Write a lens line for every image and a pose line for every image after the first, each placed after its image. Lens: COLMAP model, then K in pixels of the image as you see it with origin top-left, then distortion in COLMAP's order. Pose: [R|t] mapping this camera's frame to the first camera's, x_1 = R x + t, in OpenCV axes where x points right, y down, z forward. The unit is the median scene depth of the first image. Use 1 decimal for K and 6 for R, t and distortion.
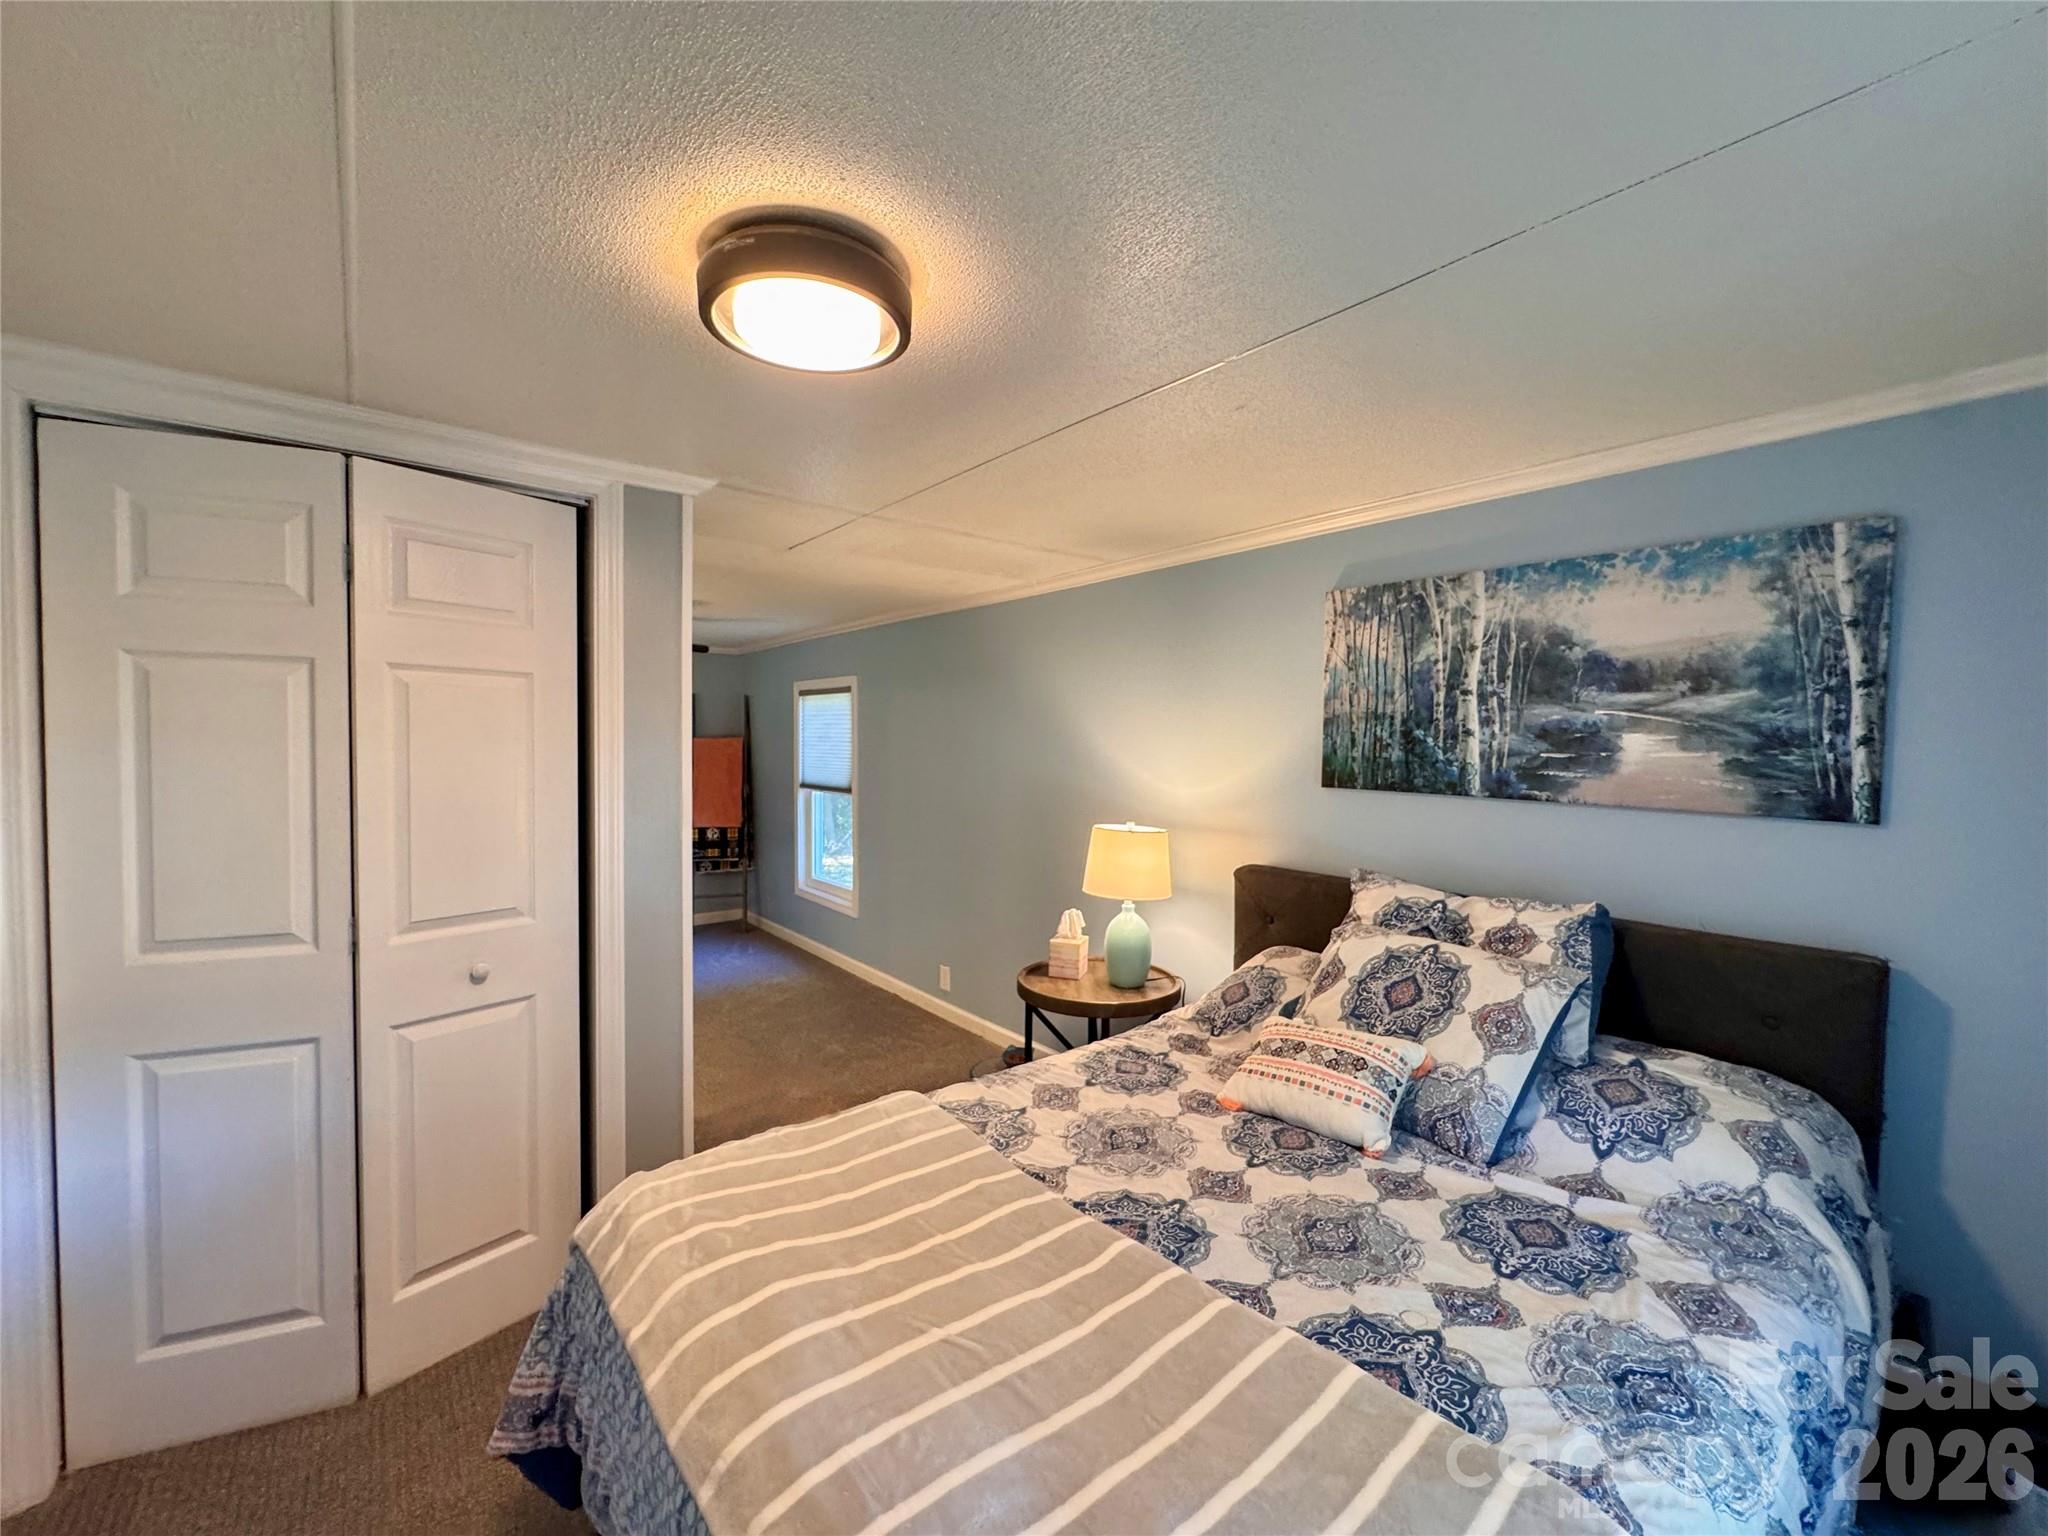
lens RADIAL K [[814.8, 0, 1025.5], [0, 814.8, 772.2], [0, 0, 1]] dist [-0.003769, 0.000403]
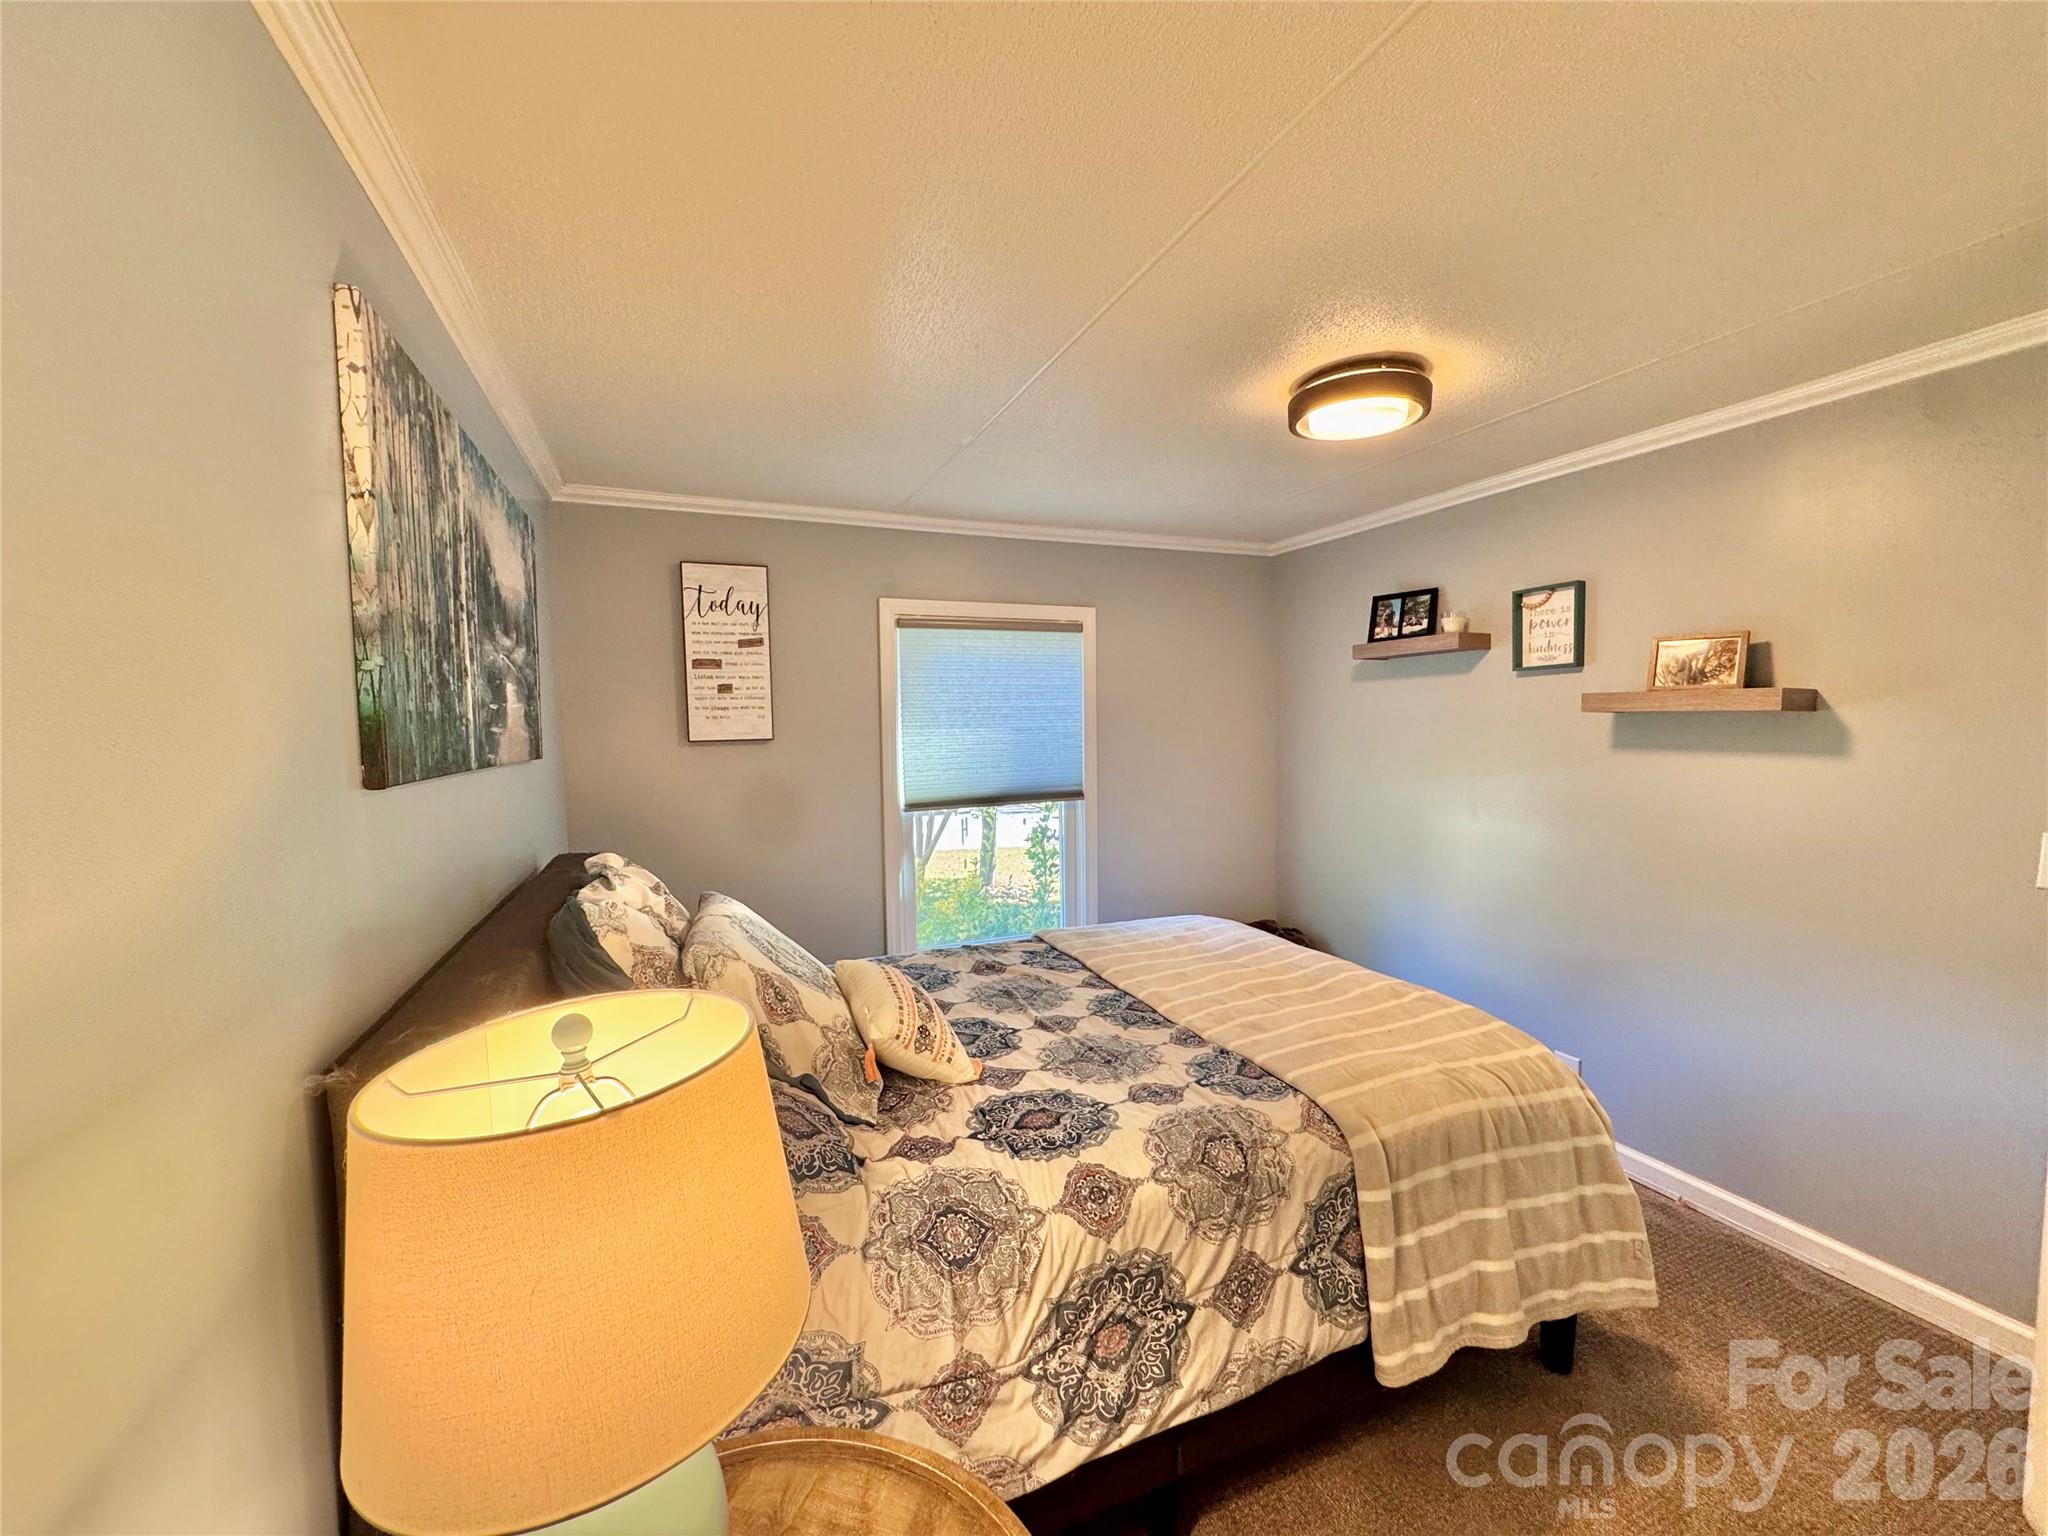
lens RADIAL K [[814.8, 0, 1023.3], [0, 814.8, 769.9], [0, 0, 1]] dist [-0.003769, 0.000403]
pose [[-0.959291, -0.013605, 0.282090, -0.047201], [0.016921, 0.994276, 0.105496, -0.026621], [-0.281911, 0.105975, -0.953570, 1.279361]]
